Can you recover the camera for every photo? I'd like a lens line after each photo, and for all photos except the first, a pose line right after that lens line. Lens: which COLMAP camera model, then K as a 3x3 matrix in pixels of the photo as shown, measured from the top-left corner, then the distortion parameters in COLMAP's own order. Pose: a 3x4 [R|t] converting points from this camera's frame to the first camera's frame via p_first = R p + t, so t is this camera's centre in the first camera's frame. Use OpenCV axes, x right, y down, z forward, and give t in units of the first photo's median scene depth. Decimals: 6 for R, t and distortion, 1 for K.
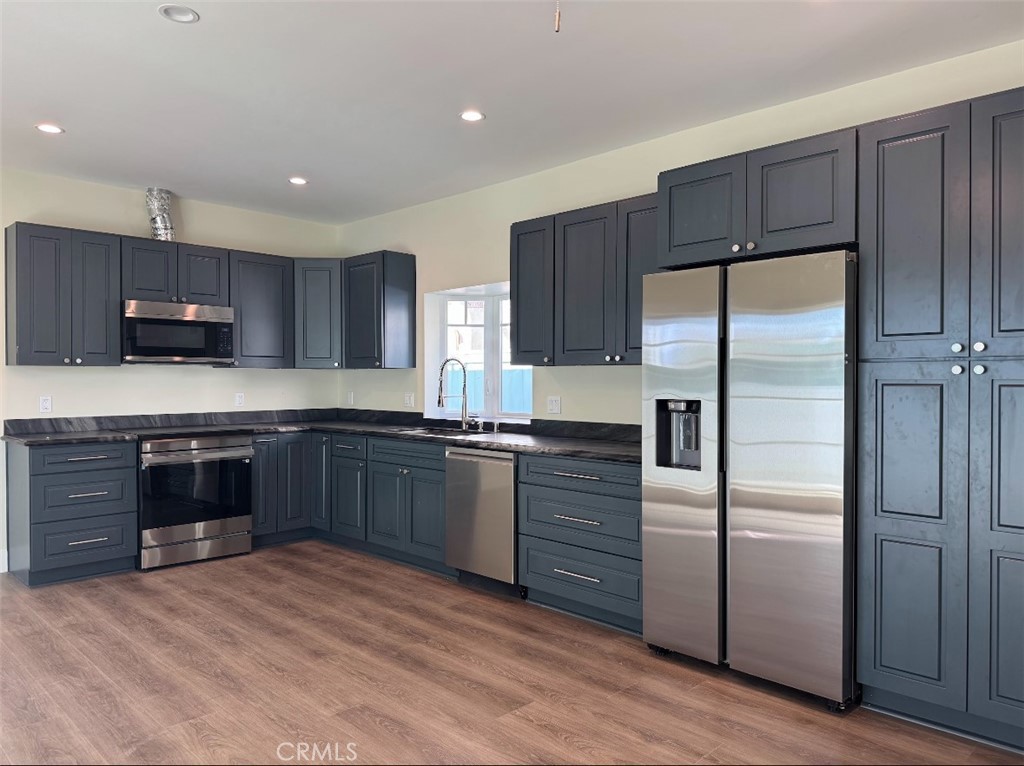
lens RADIAL K [[720.9, 0, 516.1], [0, 720.9, 381.7], [0, 0, 1]] dist [0.005049, -0.019176]
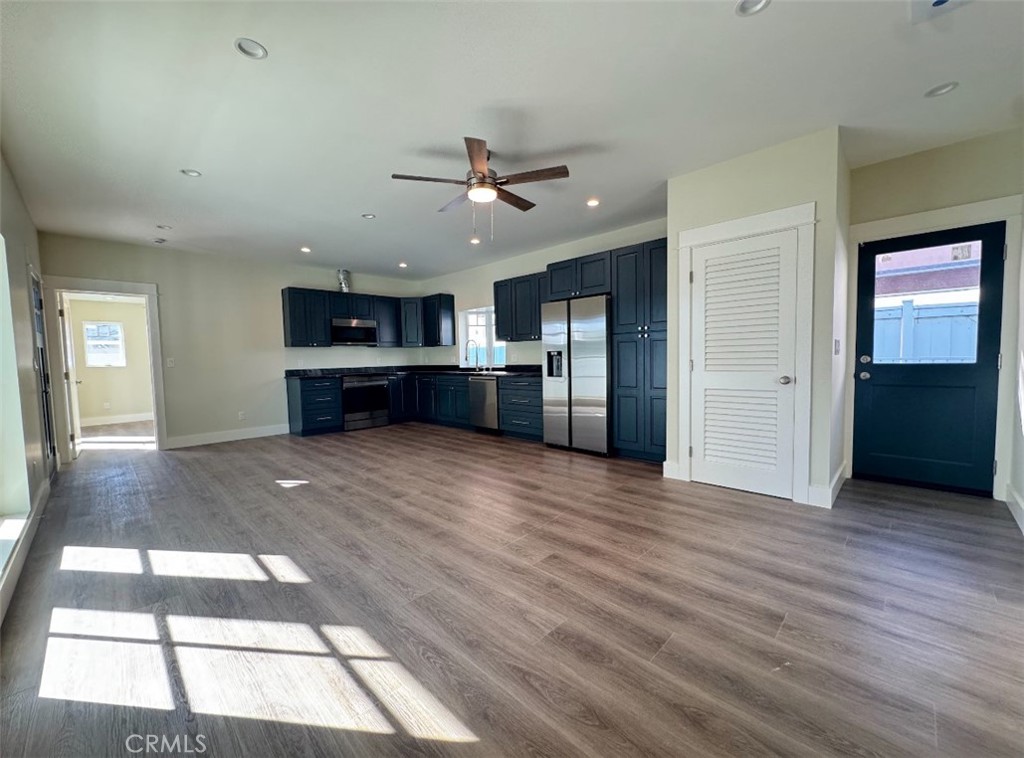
lens RADIAL K [[418.9, 0, 506.9], [0, 418.9, 384.3], [0, 0, 1]] dist [-0.001788, 0.000532]
pose [[0.999569, -0.023821, -0.017134, 0.062732], [0.024817, 0.997862, 0.060454, 0.042071], [0.015657, -0.060853, 0.998024, -0.479272]]
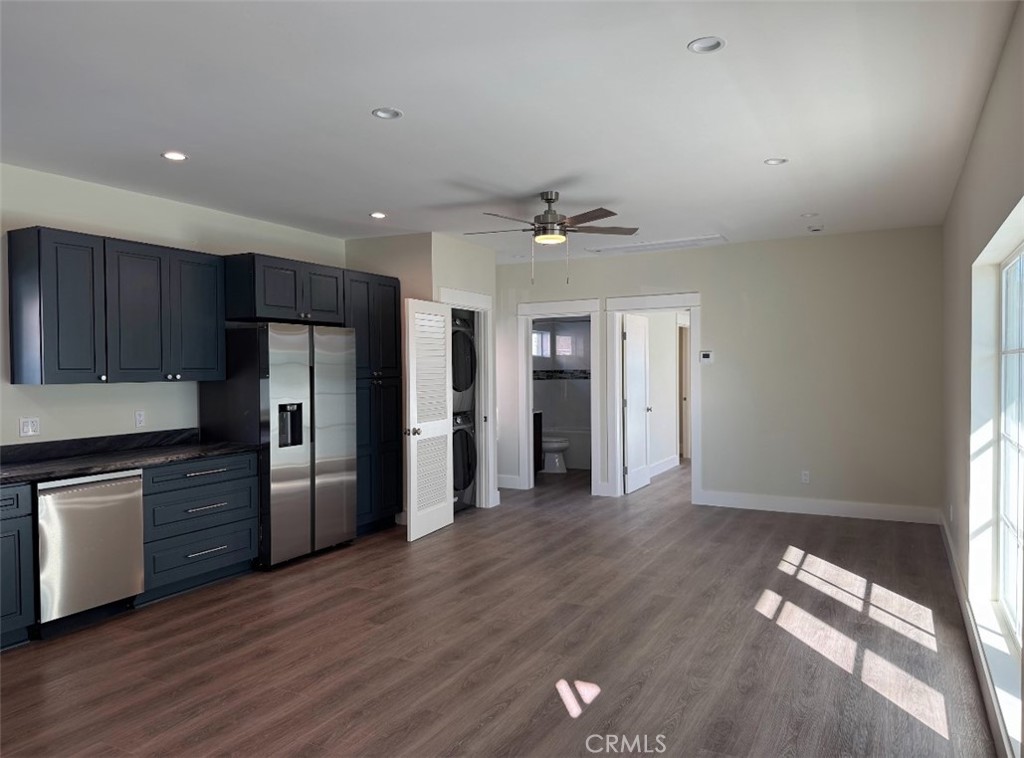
lens RADIAL K [[742.4, 0, 510.5], [0, 742.4, 381.7], [0, 0, 1]] dist [-0.077701, -0.006840]
pose [[-0.290145, -0.019297, 0.956788, -1.294244], [0.021109, 0.999424, 0.026558, -0.050666], [-0.956750, 0.027903, -0.289571, 0.861863]]
